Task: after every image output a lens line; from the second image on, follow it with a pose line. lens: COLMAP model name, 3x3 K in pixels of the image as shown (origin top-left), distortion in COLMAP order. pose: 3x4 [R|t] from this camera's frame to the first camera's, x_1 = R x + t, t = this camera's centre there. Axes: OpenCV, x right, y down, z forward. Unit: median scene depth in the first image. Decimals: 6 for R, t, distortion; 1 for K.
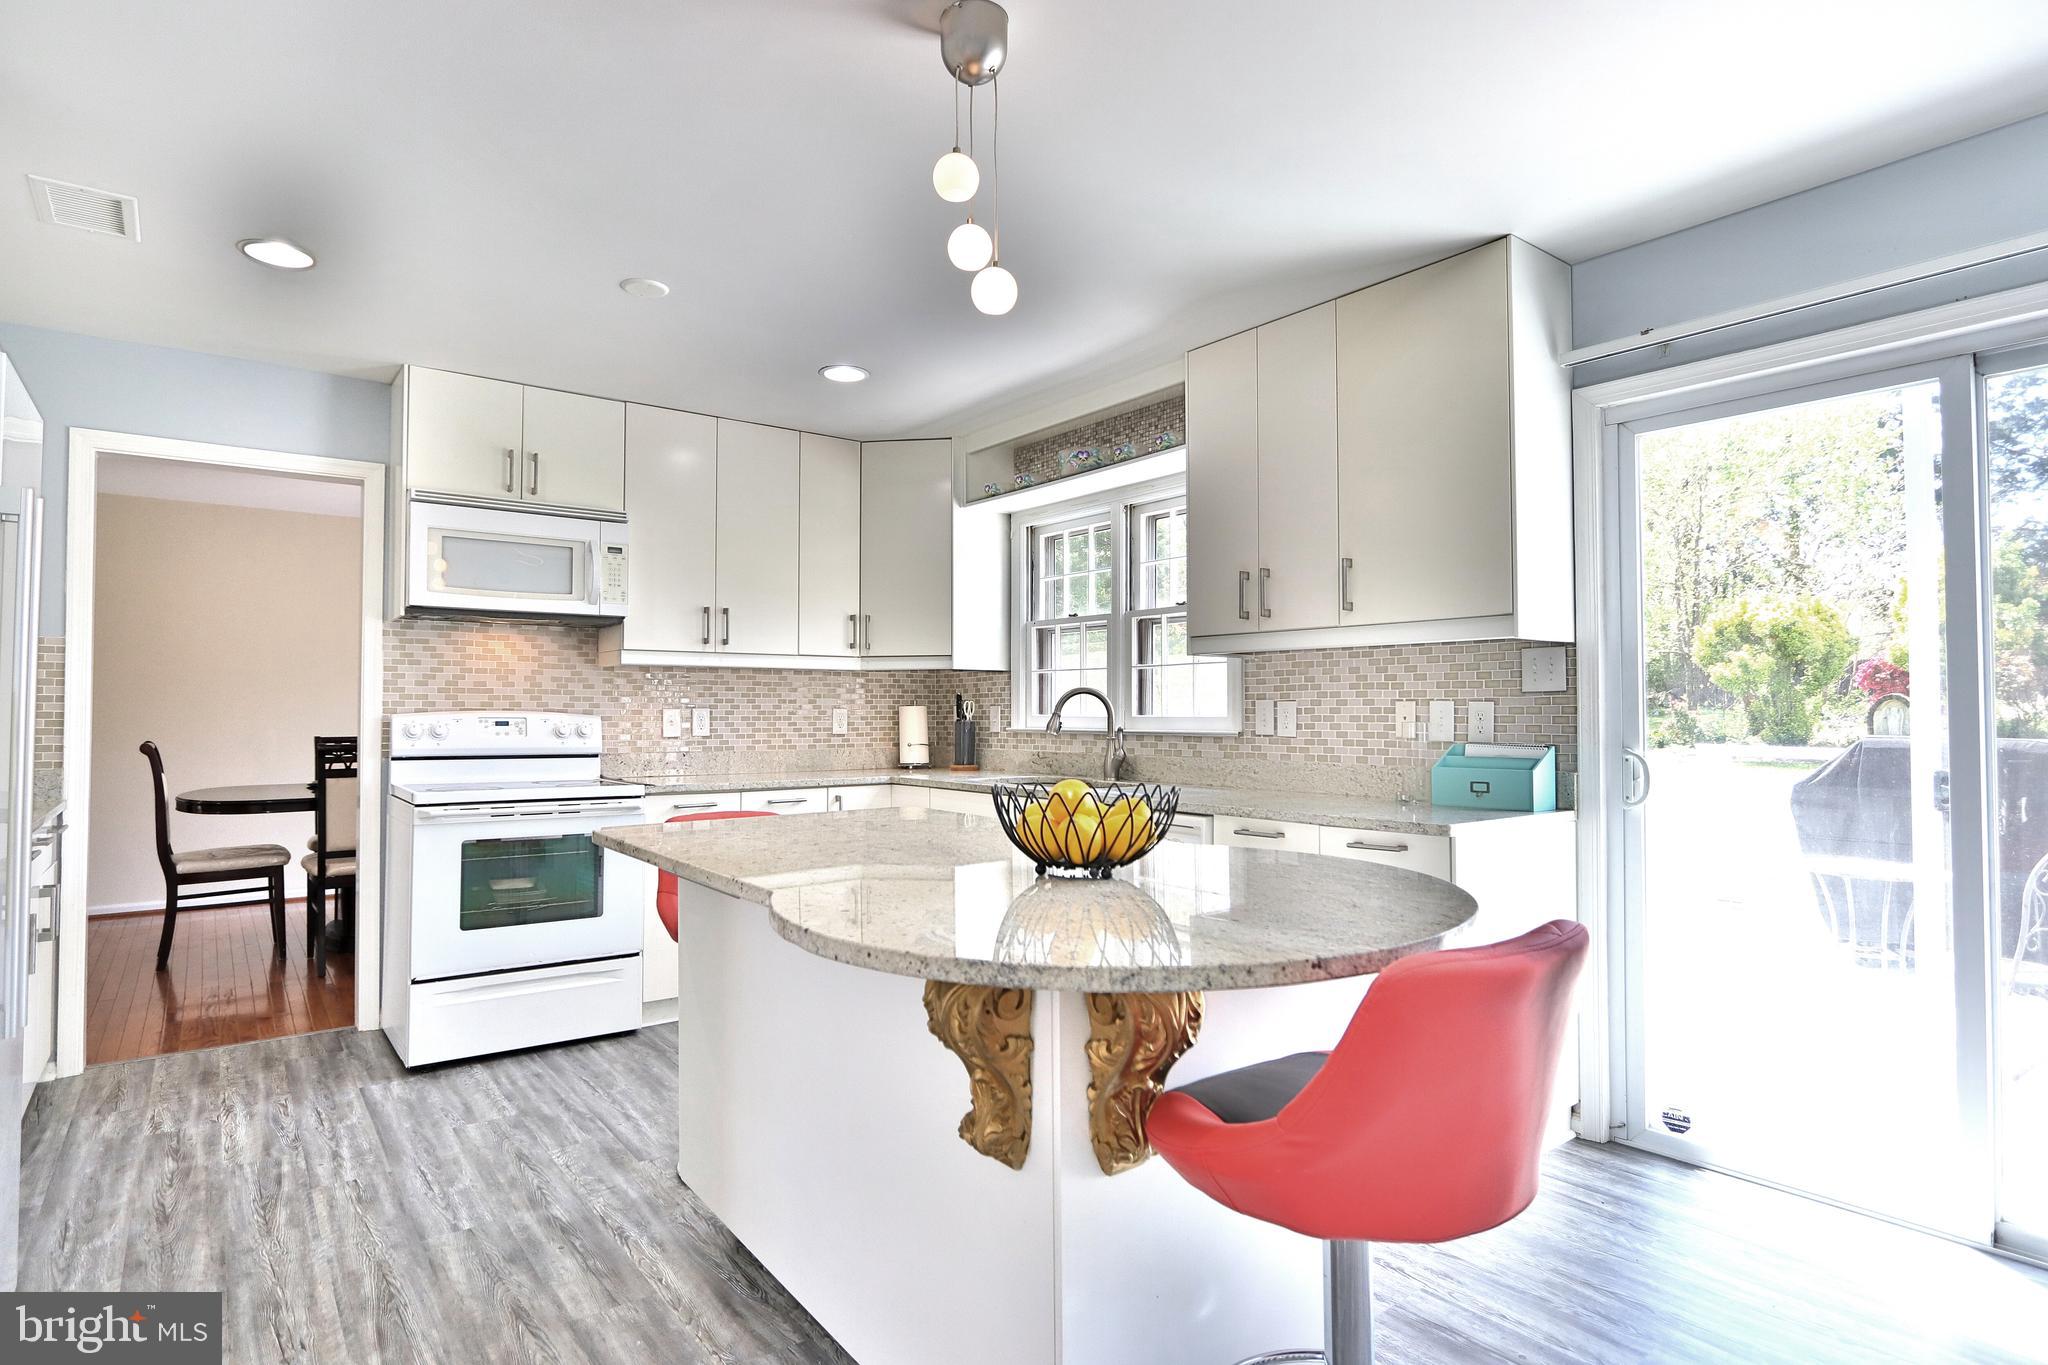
lens RADIAL K [[1065.9, 0, 1023.8], [0, 1065.9, 688.4], [0, 0, 1]] dist [-0.010208, -0.003989]
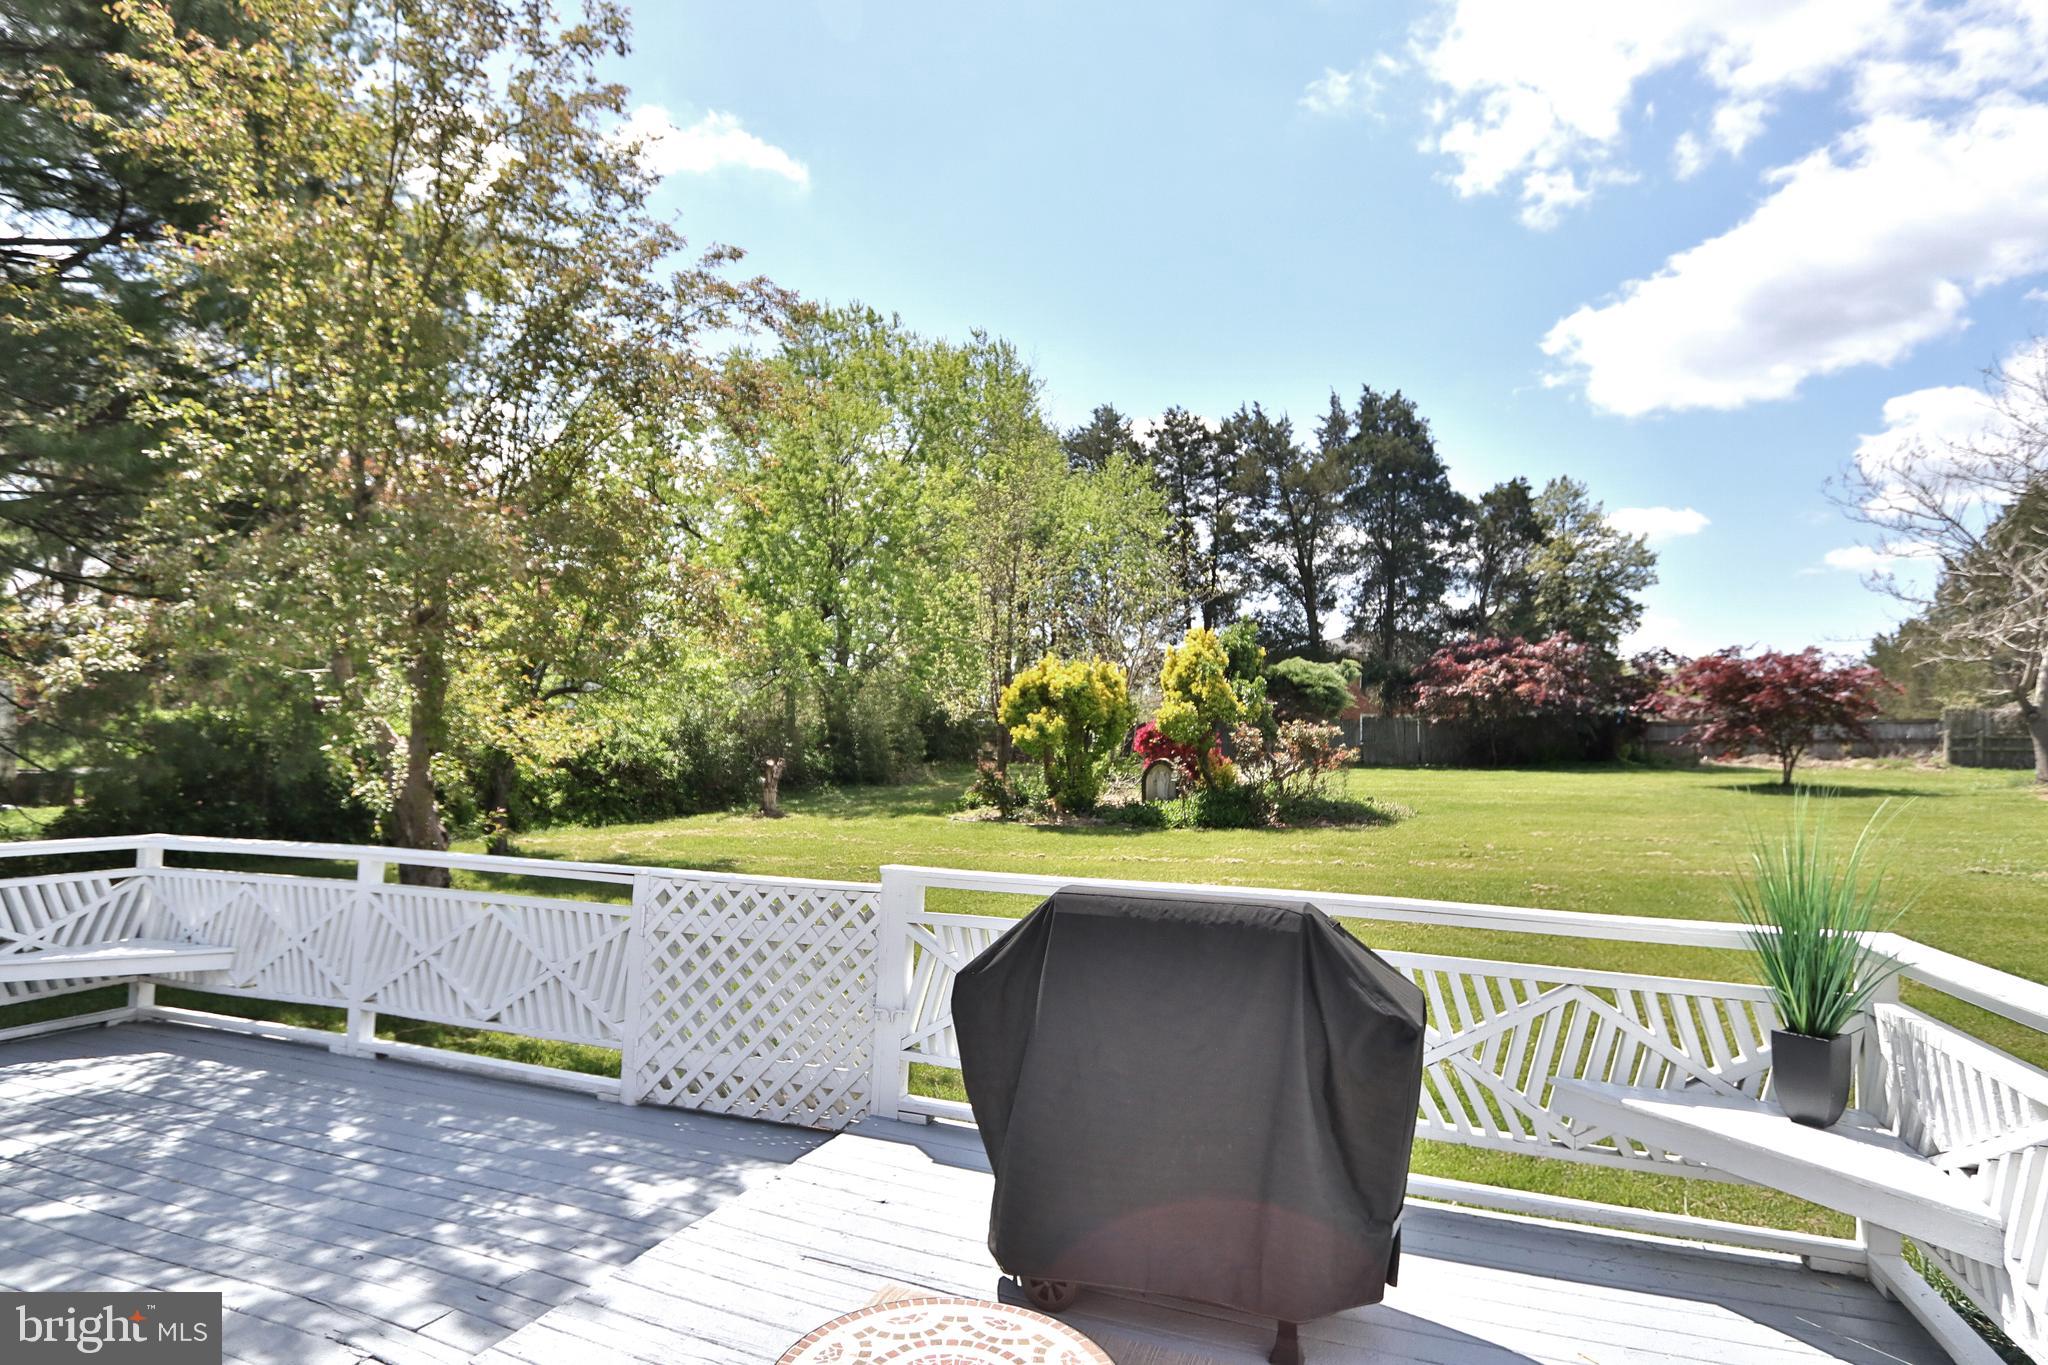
lens RADIAL K [[1065.9, 0, 1025.5], [0, 1065.9, 681.4], [0, 0, 1]] dist [-0.010208, -0.003989]
pose [[0.851488, 0.052651, 0.521723, 0.135192], [-0.029268, 0.998167, -0.052965, -0.011343], [-0.523556, 0.029830, 0.851469, 0.146378]]
